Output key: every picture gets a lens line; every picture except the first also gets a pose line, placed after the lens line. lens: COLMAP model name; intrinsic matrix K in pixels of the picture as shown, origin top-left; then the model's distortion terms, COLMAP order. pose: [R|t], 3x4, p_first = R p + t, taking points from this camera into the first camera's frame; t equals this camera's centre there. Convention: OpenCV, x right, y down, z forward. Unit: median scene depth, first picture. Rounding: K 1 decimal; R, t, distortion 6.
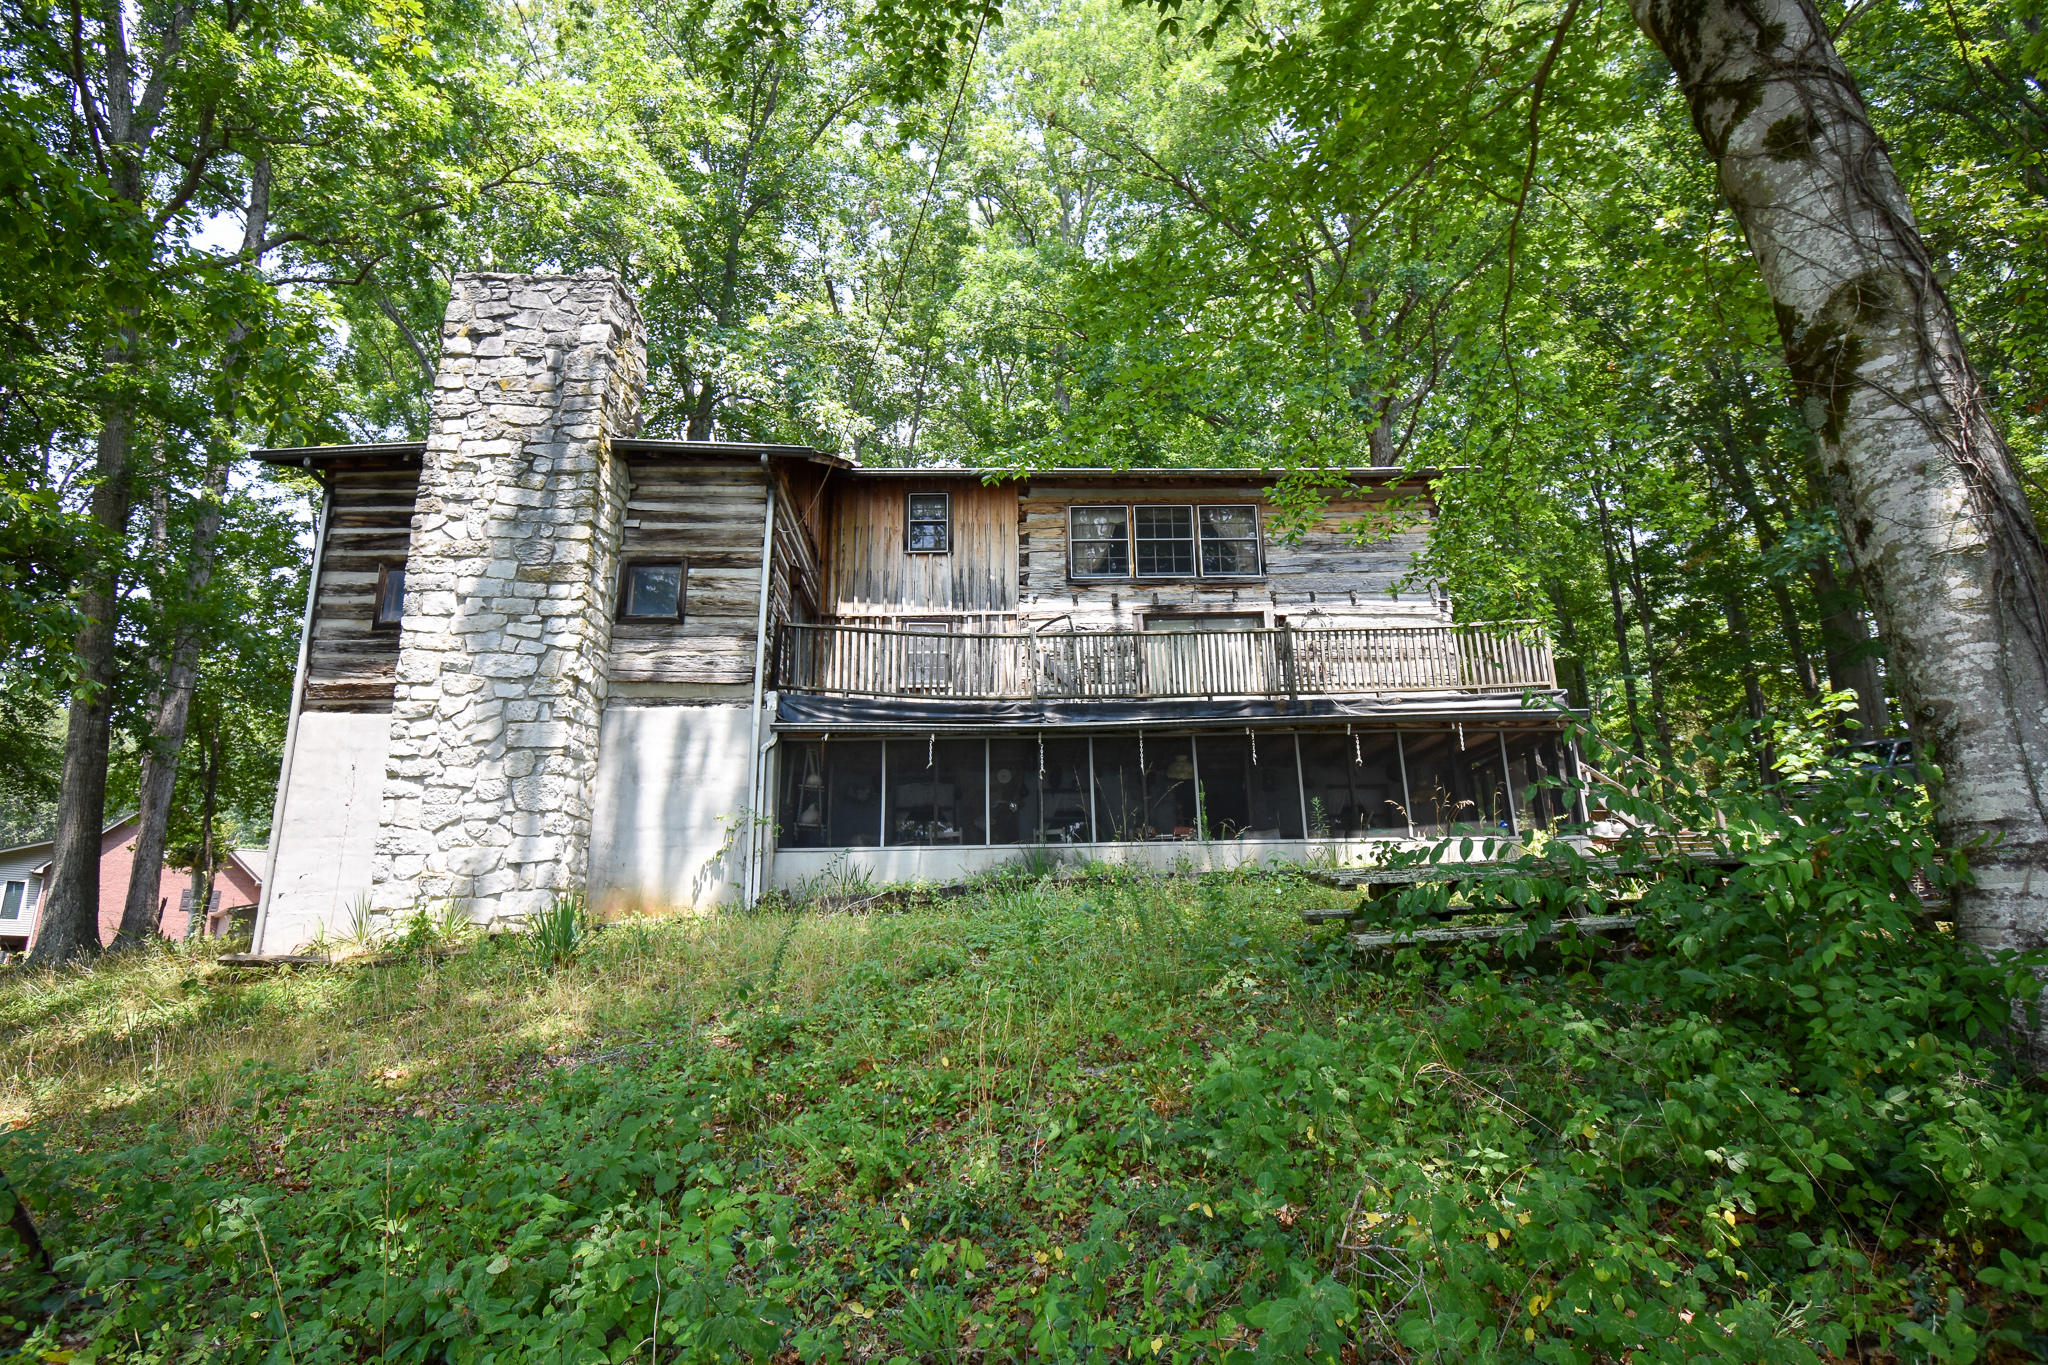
lens RADIAL K [[1134.0, 0, 1028.7], [0, 1134.0, 676.7], [0, 0, 1]] dist [0.000449, -0.000217]
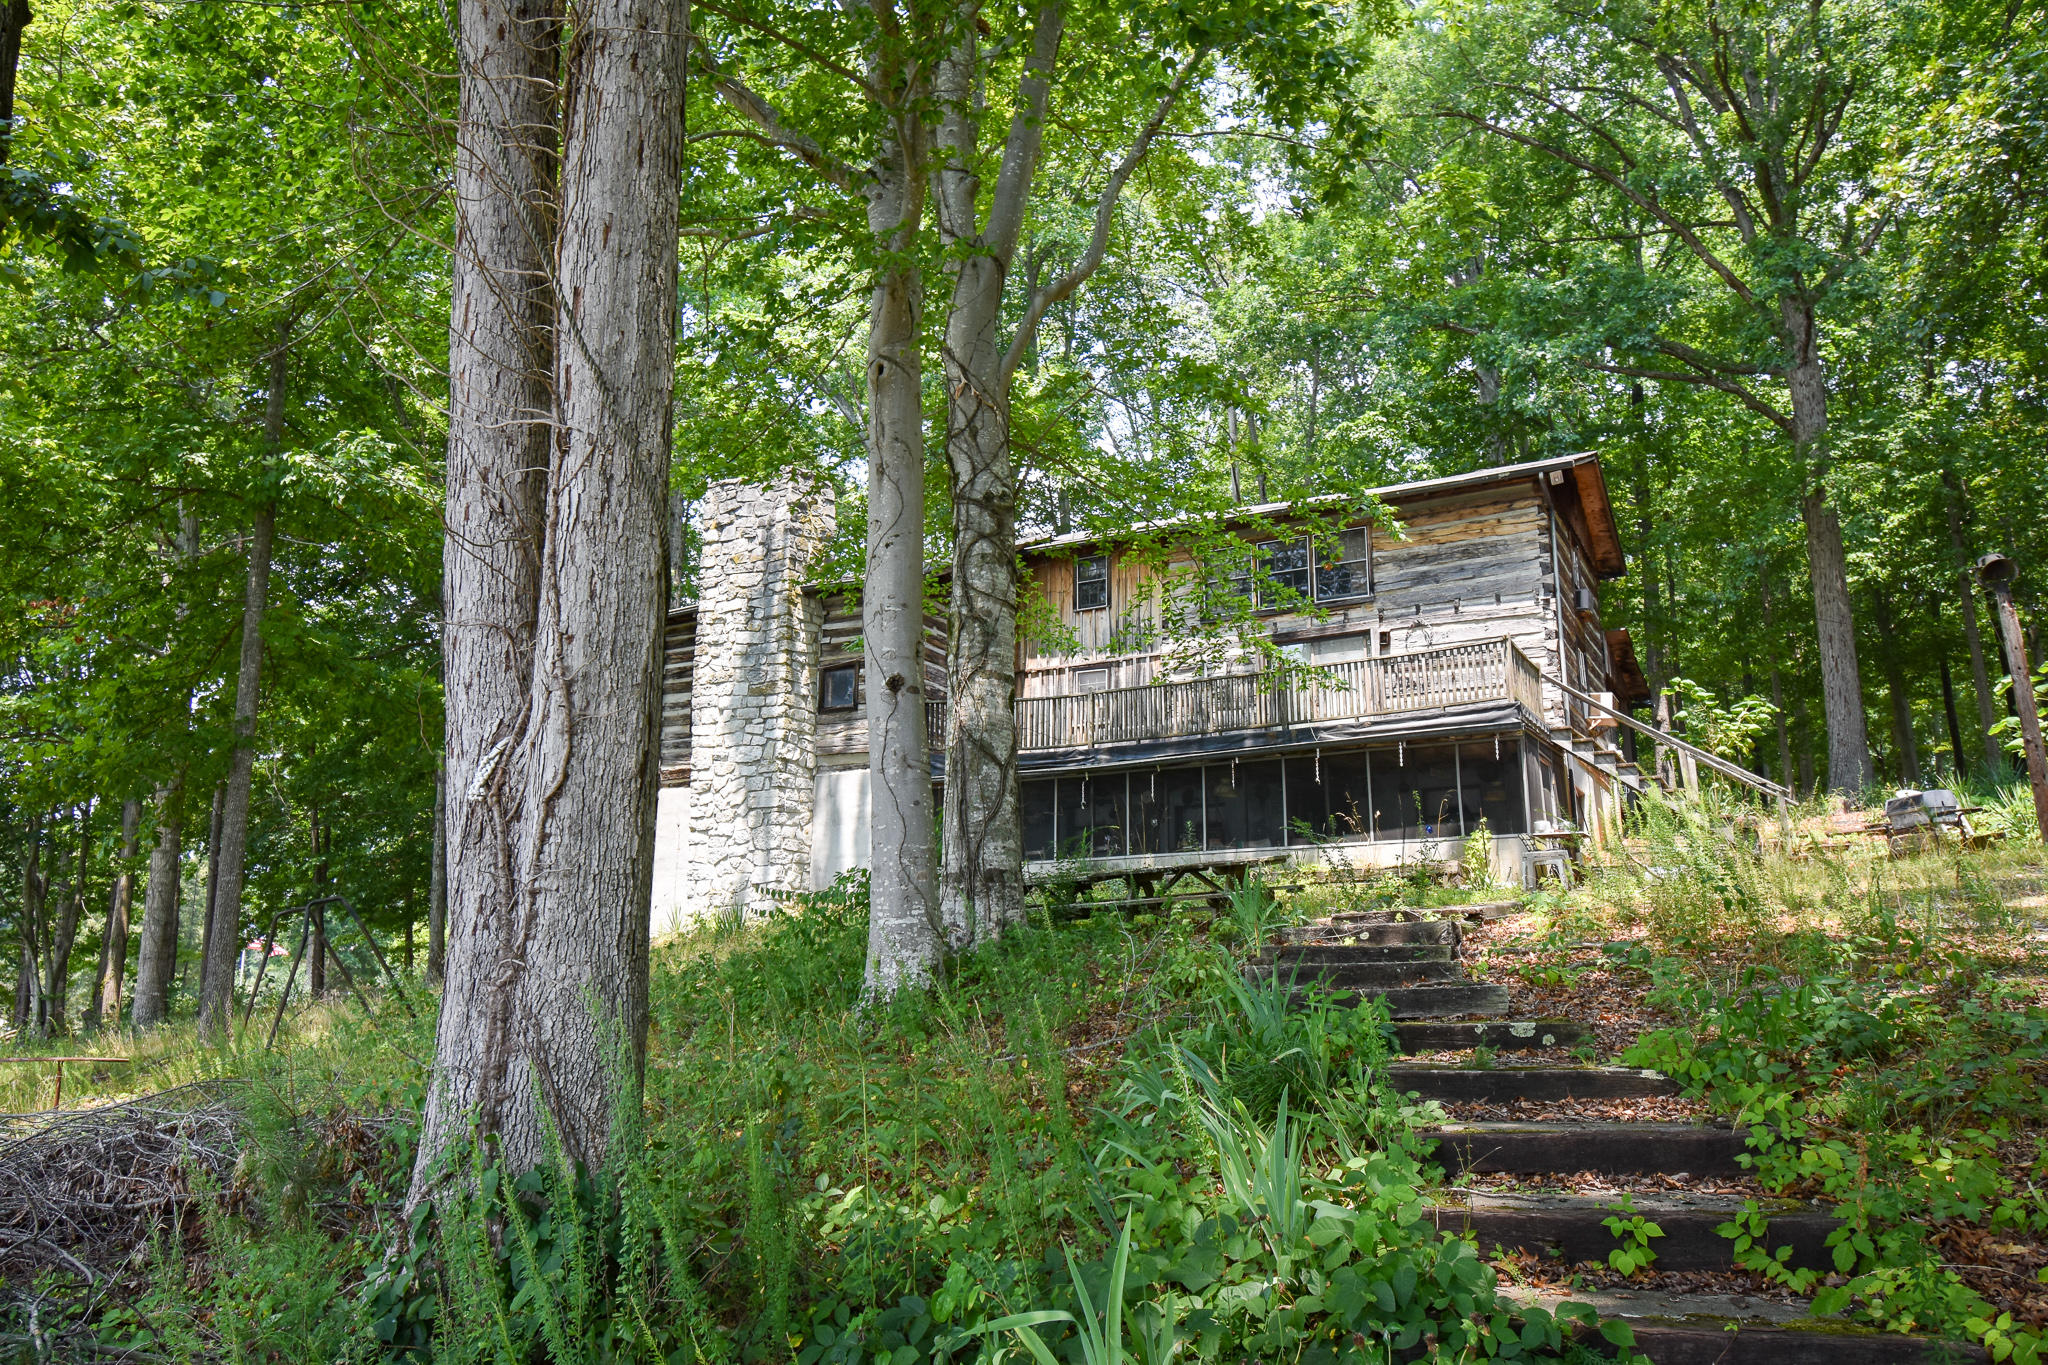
lens RADIAL K [[1478.1, 0, 1024.0], [0, 1478.1, 682.5], [0, 0, 1]] dist [-0.000967, -0.001325]
pose [[0.866869, -0.091370, -0.490092, 0.782222], [0.115702, 0.993092, 0.019507, -0.093711], [0.484925, -0.073615, 0.871452, -0.497625]]
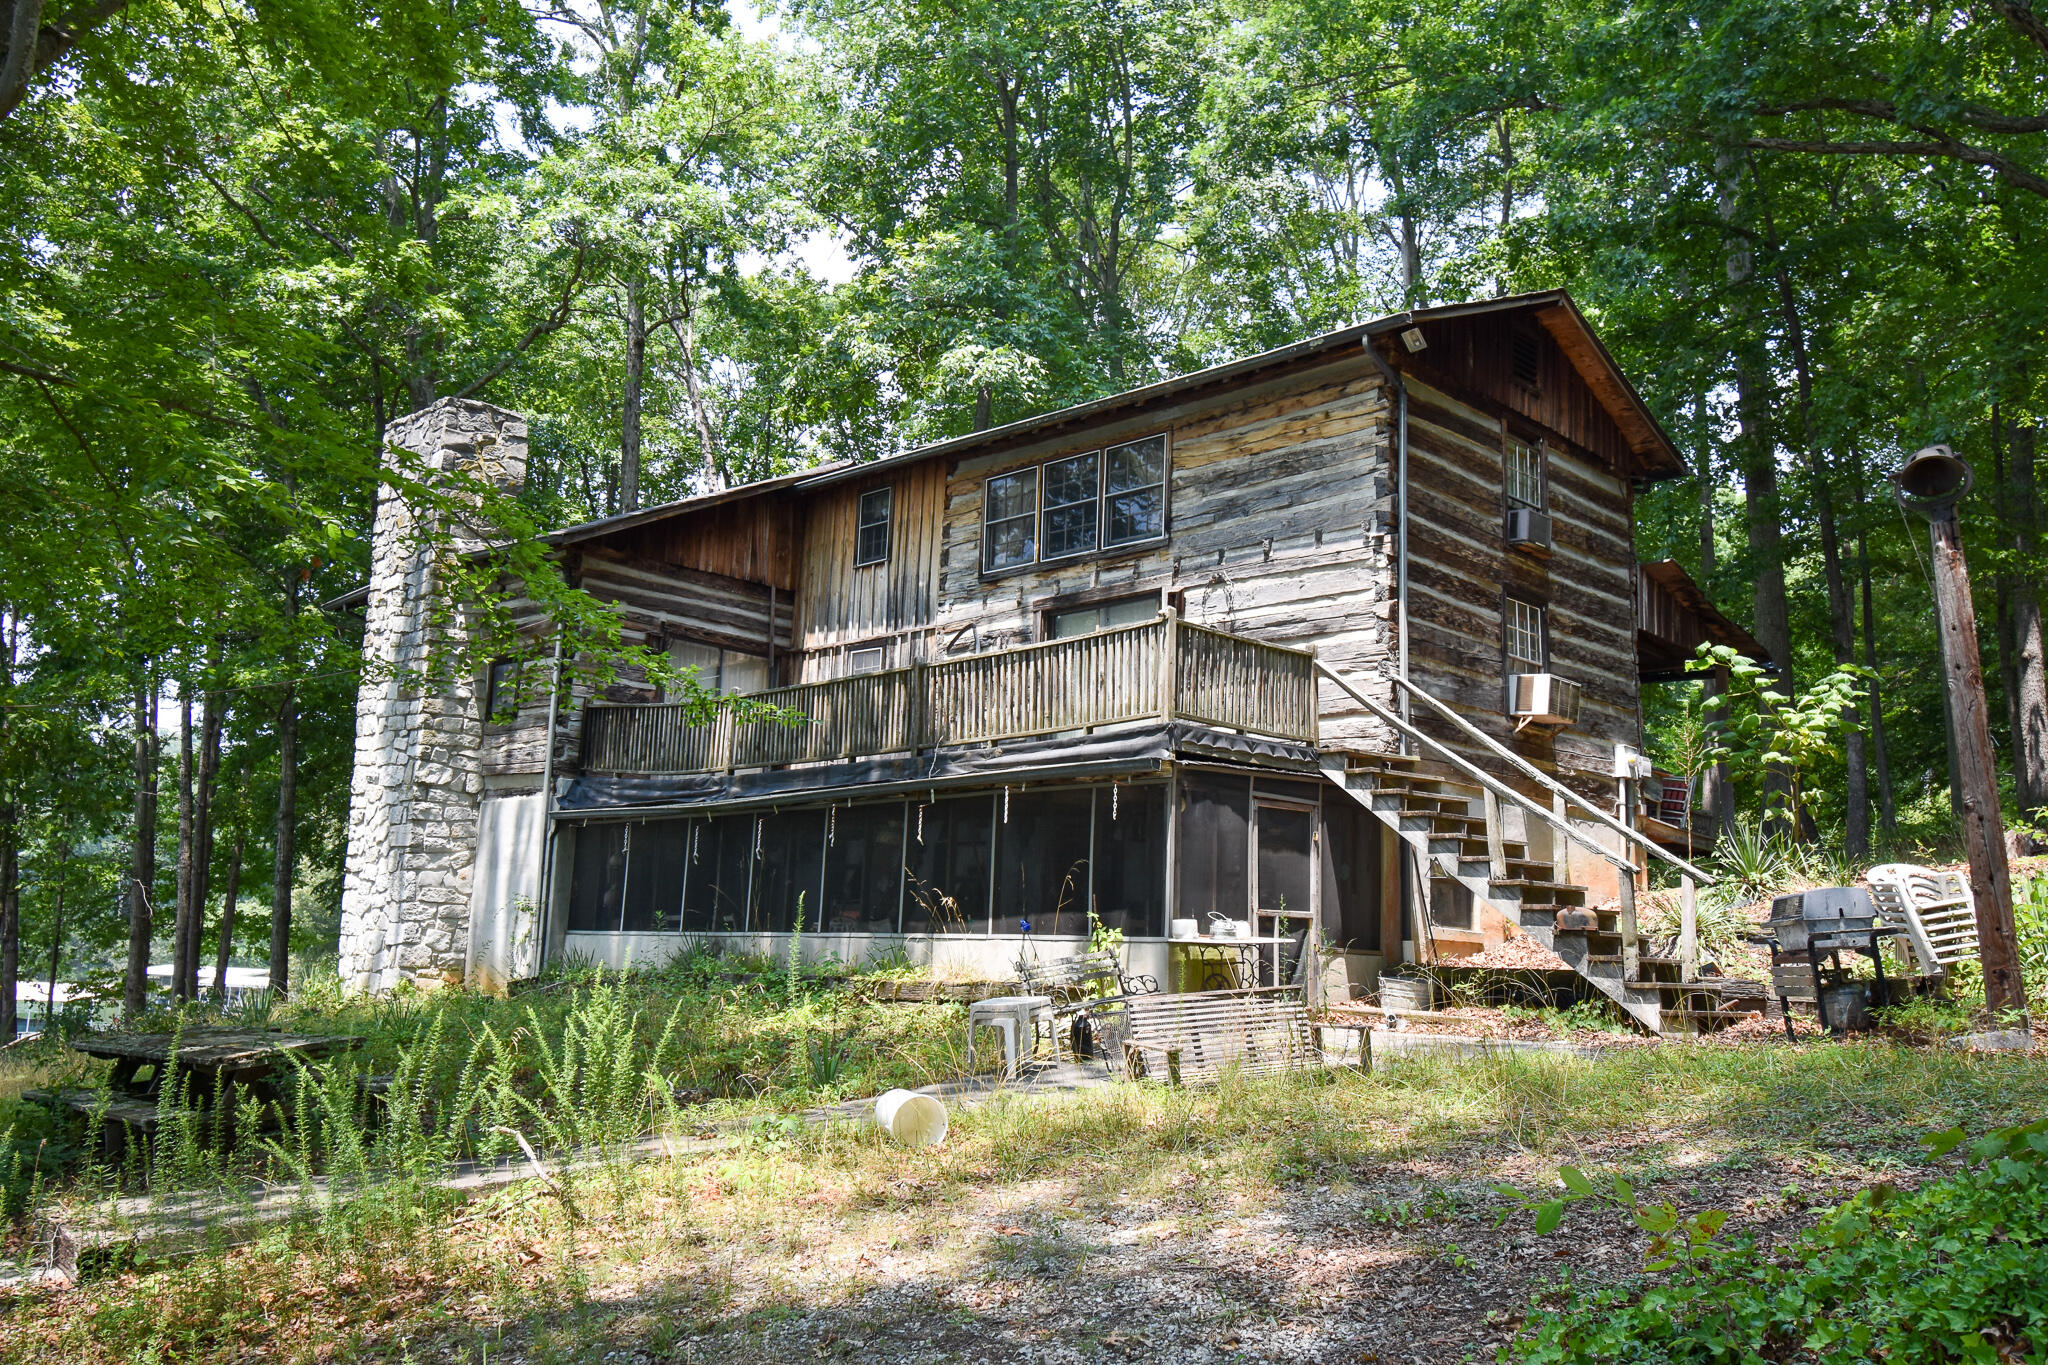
lens RADIAL K [[1693.6, 0, 1024.0], [0, 1693.6, 682.5], [0, 0, 1]] dist [0.003140, 0.001984]
pose [[0.692522, -0.080408, -0.716902, 1.179173], [0.151646, 0.987790, 0.035697, -0.064371], [0.705278, -0.133436, 0.696260, 0.235363]]
